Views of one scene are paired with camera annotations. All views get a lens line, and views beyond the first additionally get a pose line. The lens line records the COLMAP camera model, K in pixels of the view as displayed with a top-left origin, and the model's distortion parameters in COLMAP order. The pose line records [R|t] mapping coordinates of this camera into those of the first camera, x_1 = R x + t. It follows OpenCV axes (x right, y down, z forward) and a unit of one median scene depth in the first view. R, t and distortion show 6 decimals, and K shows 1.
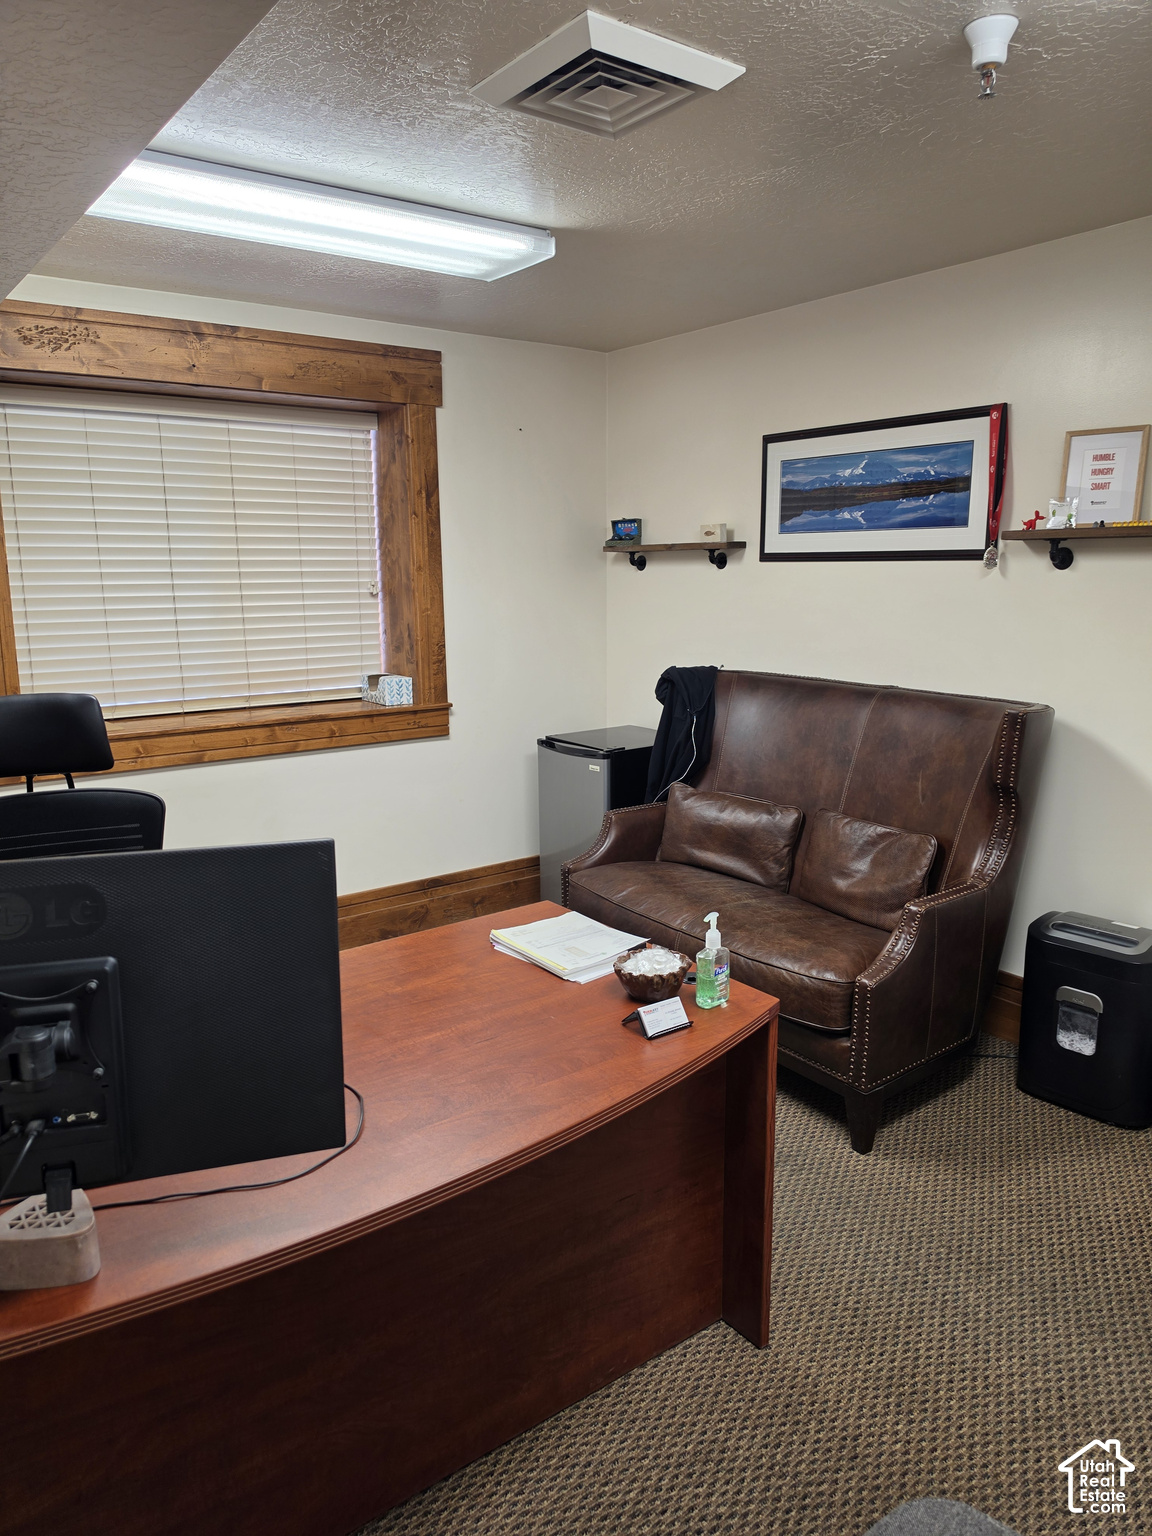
lens RADIAL K [[1065.9, 0, 576.0], [0, 1065.9, 768.0], [0, 0, 1]] dist [-0.002377, -0.000890]
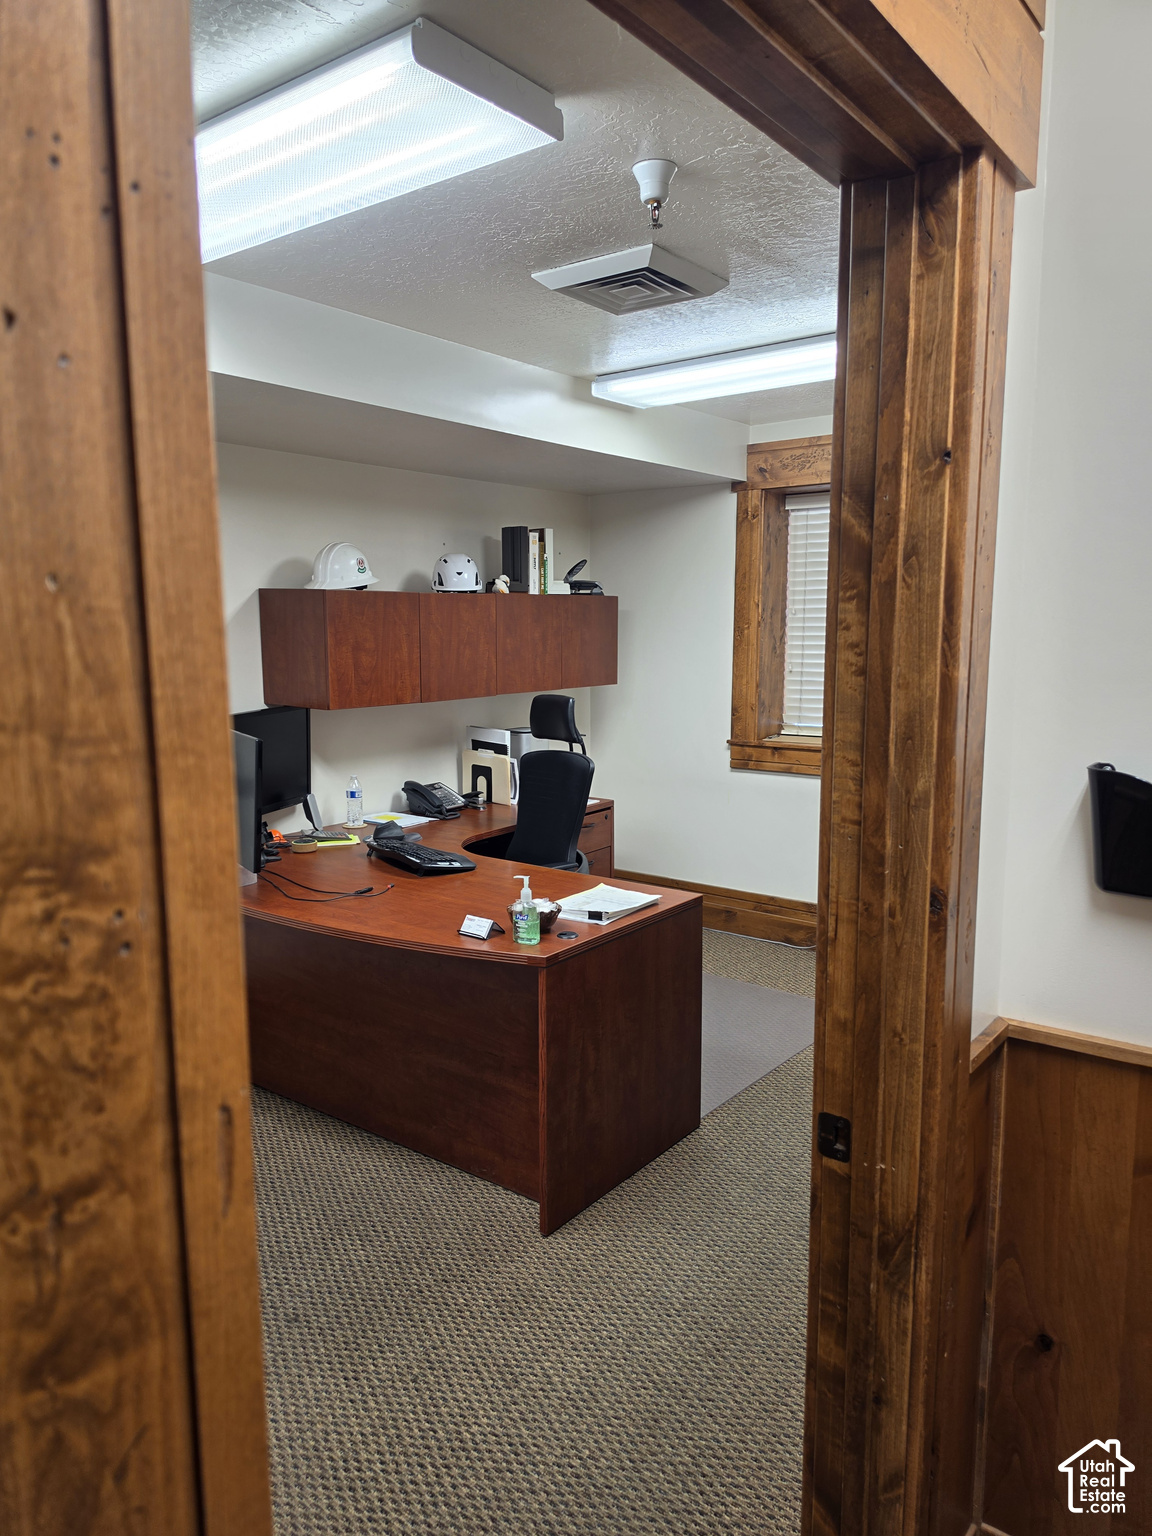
lens RADIAL K [[1065.9, 0, 576.0], [0, 1065.9, 768.0], [0, 0, 1]] dist [-0.002377, -0.000890]
pose [[0.272444, 0.139411, -0.952018, 1.309677], [-0.182246, 0.979013, 0.091210, -0.126212], [0.944754, 0.148652, 0.292133, 0.575234]]
